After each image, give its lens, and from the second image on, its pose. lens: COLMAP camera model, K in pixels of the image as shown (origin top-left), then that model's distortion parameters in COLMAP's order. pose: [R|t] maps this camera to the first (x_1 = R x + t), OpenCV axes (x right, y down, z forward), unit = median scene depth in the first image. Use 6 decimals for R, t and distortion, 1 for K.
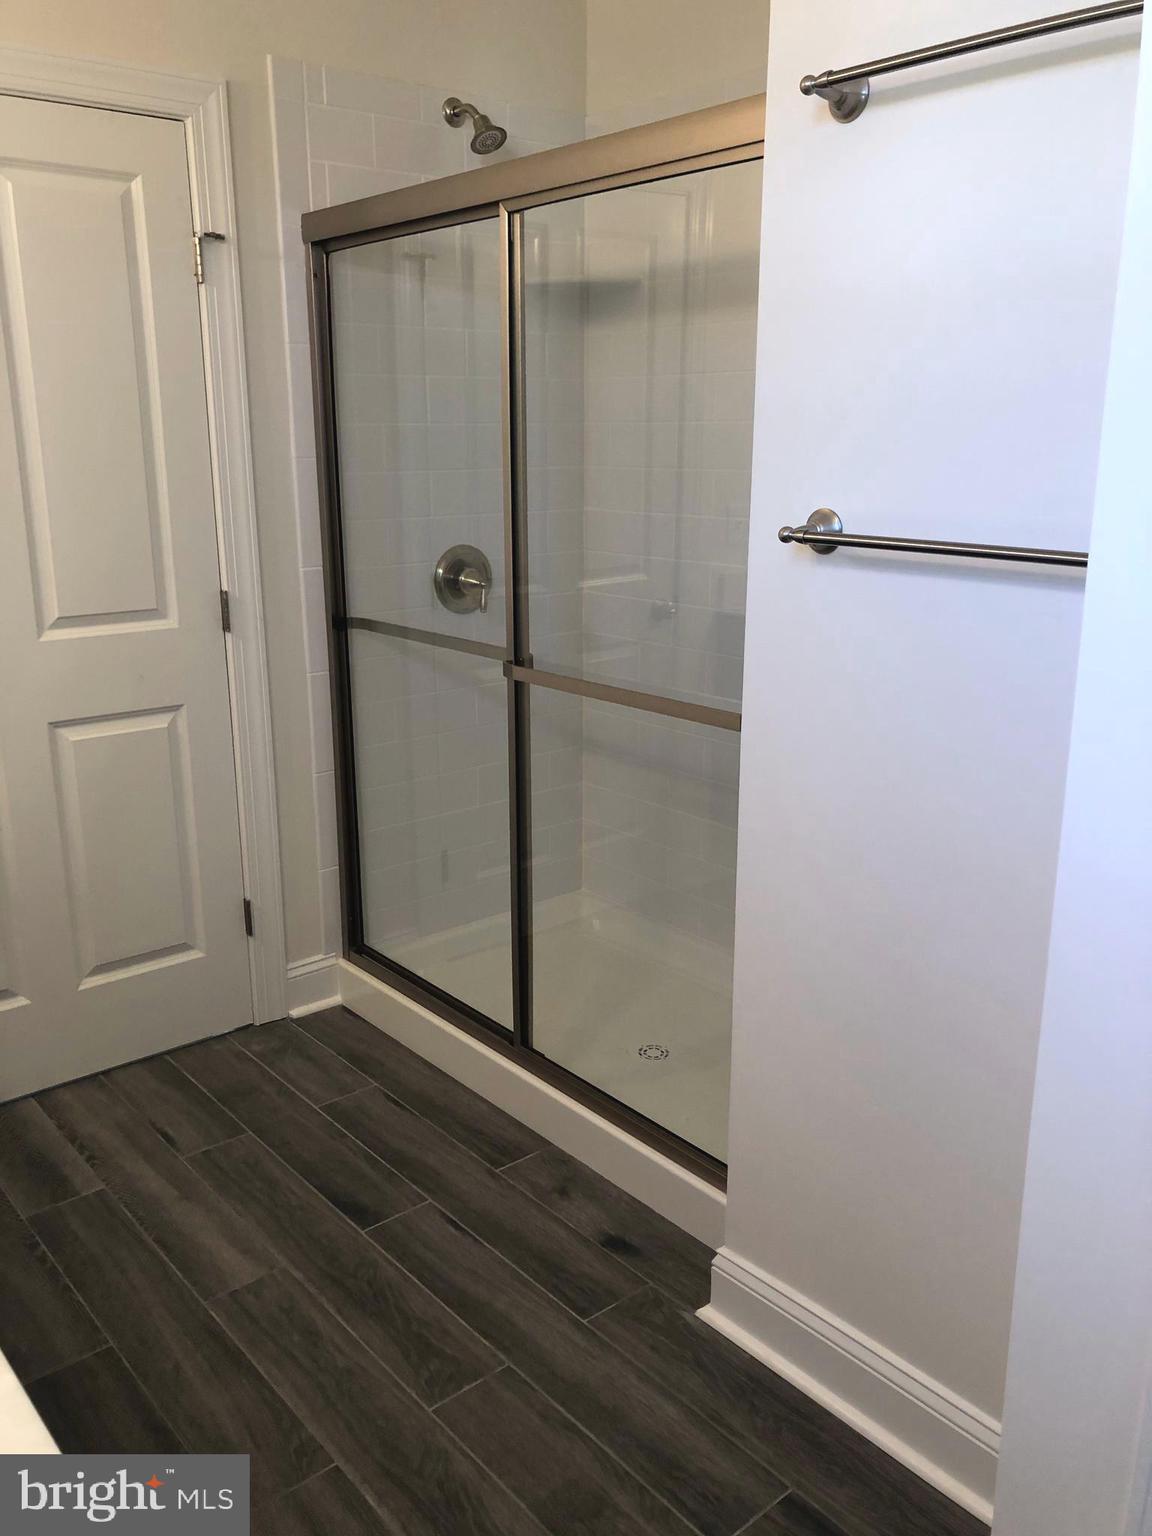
lens RADIAL K [[1257.6, 0, 570.2], [0, 1257.6, 764.5], [0, 0, 1]] dist [0.047464, -0.073385]
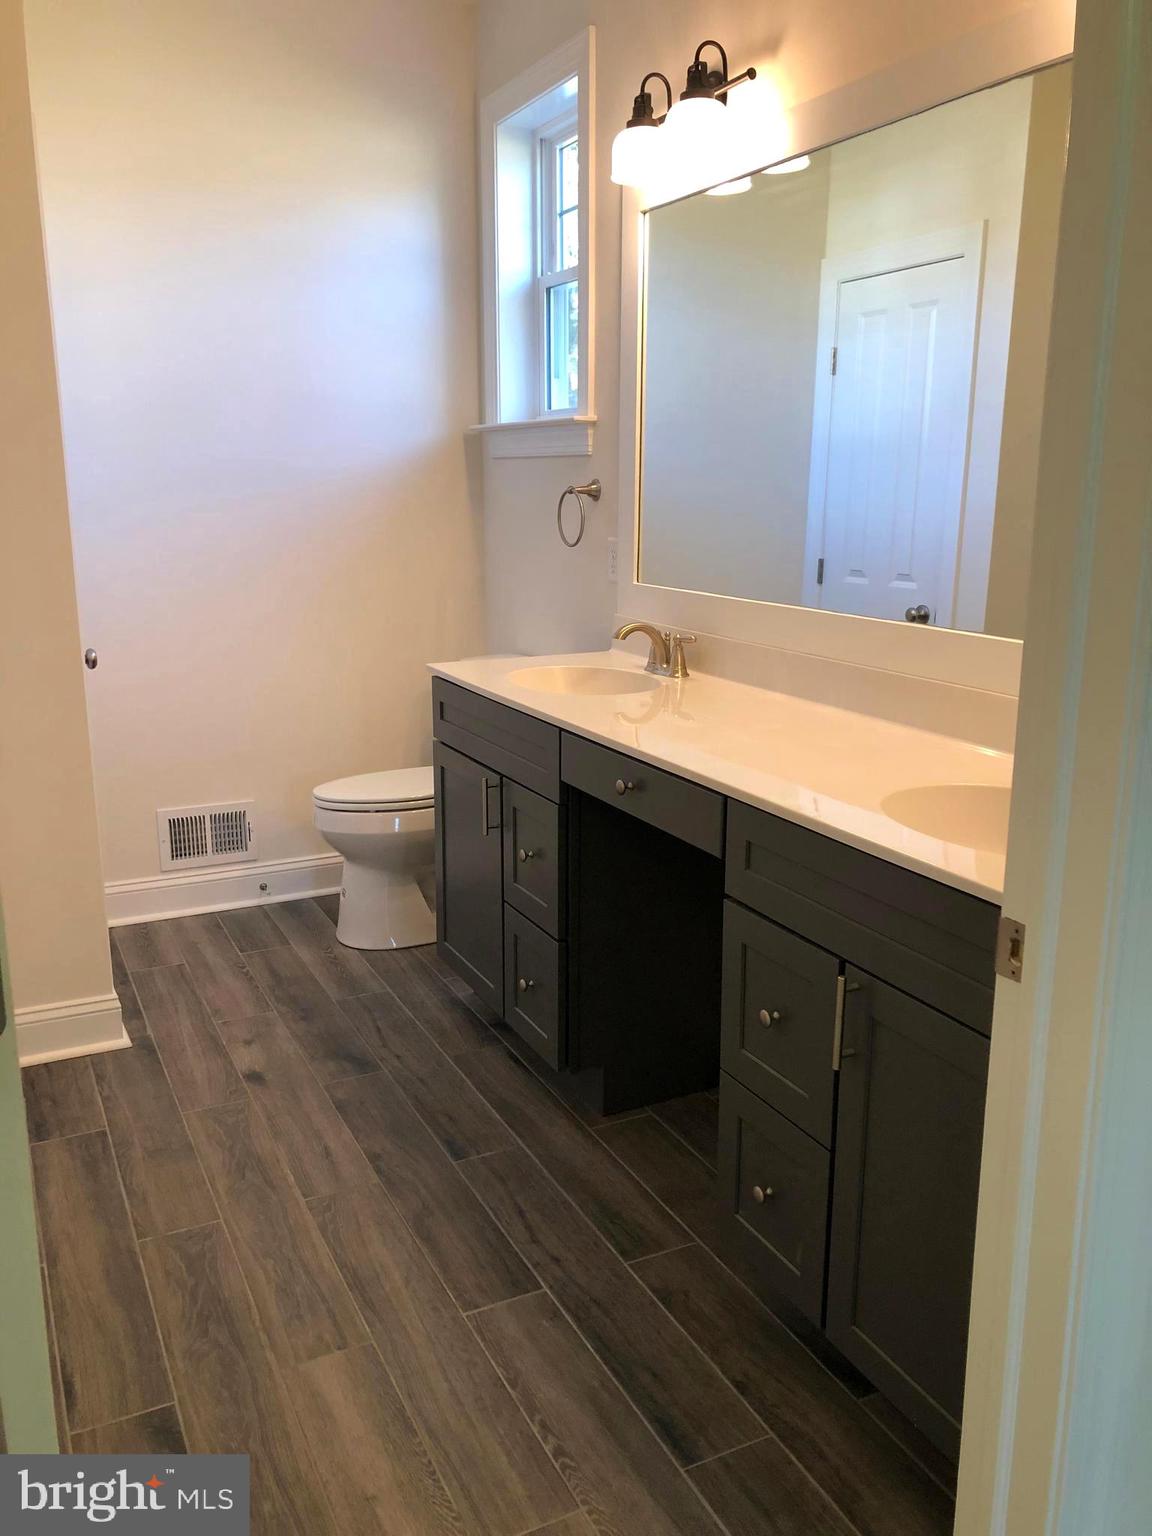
lens RADIAL K [[1257.6, 0, 572.1], [0, 1257.6, 765.8], [0, 0, 1]] dist [0.047464, -0.073385]
pose [[-0.971456, -0.067197, 0.227504, -0.639091], [0.040356, 0.898247, 0.437635, -0.389010], [-0.233763, 0.434324, -0.869895, 1.647880]]
